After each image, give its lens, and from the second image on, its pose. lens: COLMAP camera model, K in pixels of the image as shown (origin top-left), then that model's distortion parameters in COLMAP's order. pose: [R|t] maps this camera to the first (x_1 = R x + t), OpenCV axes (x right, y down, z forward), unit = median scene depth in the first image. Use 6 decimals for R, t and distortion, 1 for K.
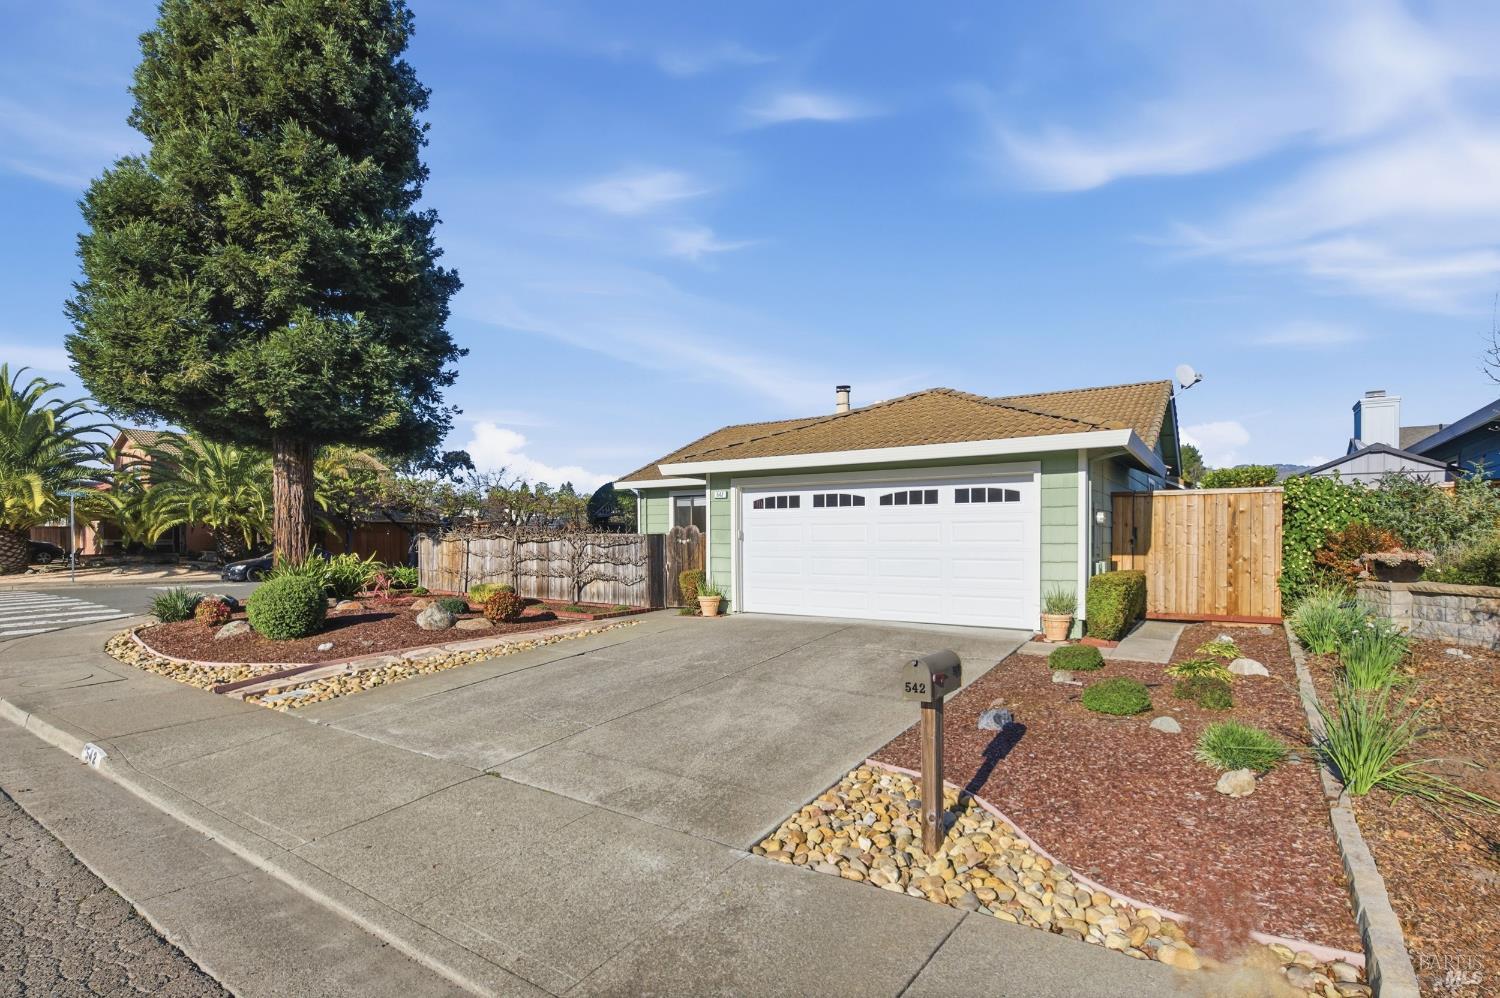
lens RADIAL K [[760.0, 0, 746.4], [0, 760.0, 551.6], [0, 0, 1]] dist [-0.029818, 0.000108]
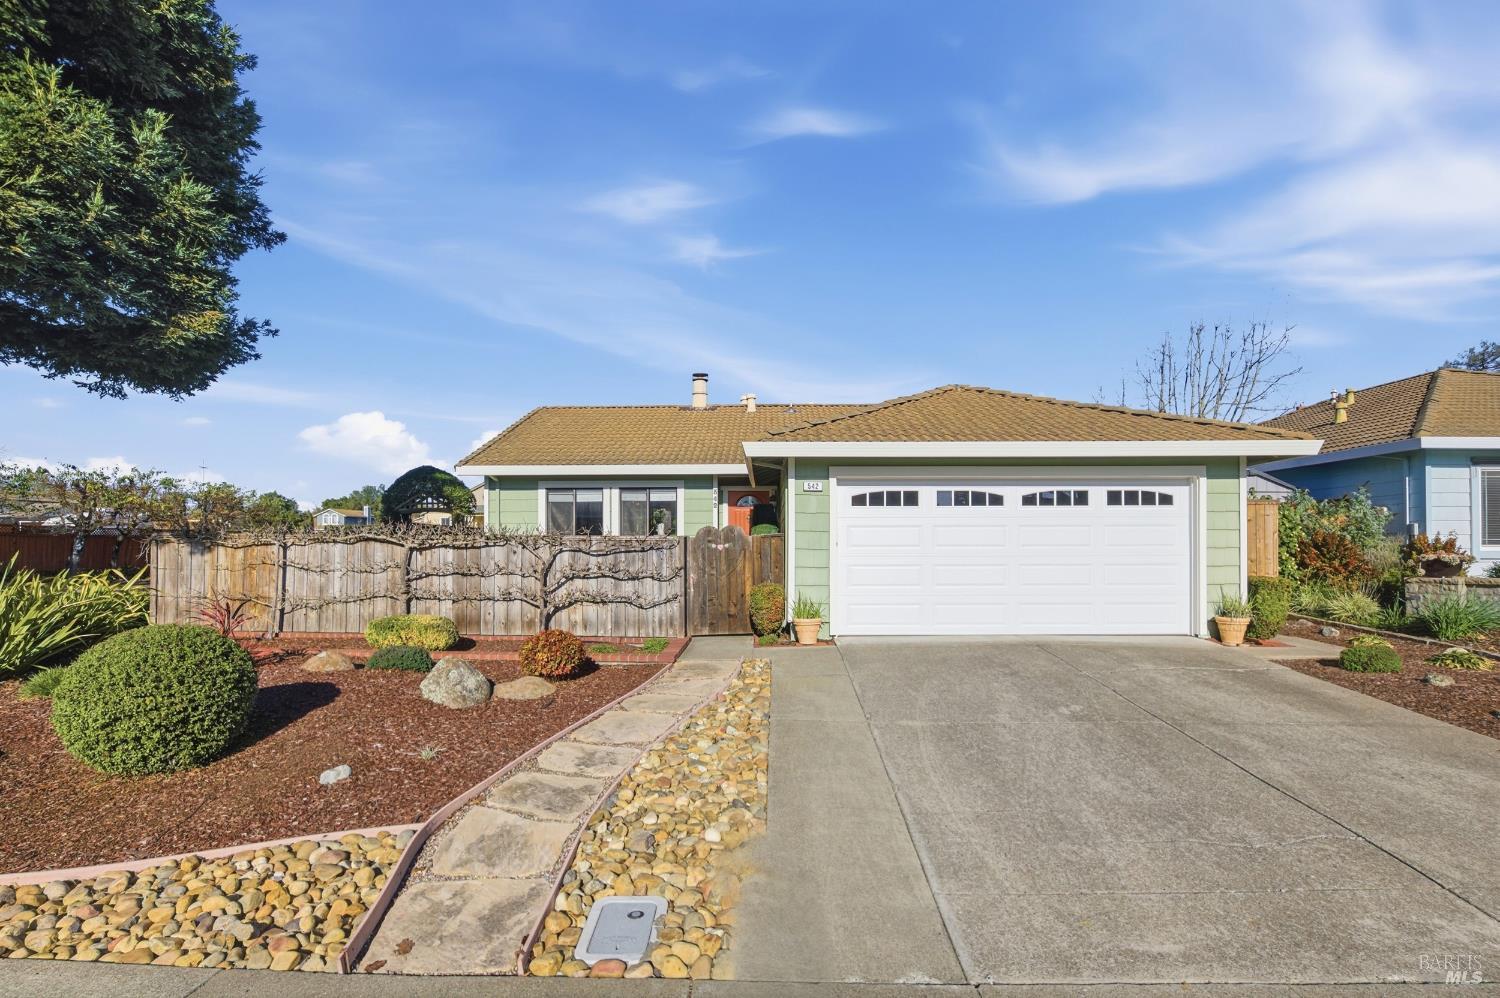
lens RADIAL K [[739.5, 0, 749.0], [0, 739.5, 532.2], [0, 0, 1]] dist [-0.021284, 0.000499]
pose [[0.832751, 0.009435, 0.553568, -0.516397], [0.009312, 0.999475, -0.031044, -0.005184], [-0.553570, 0.031007, 0.832225, 0.414577]]
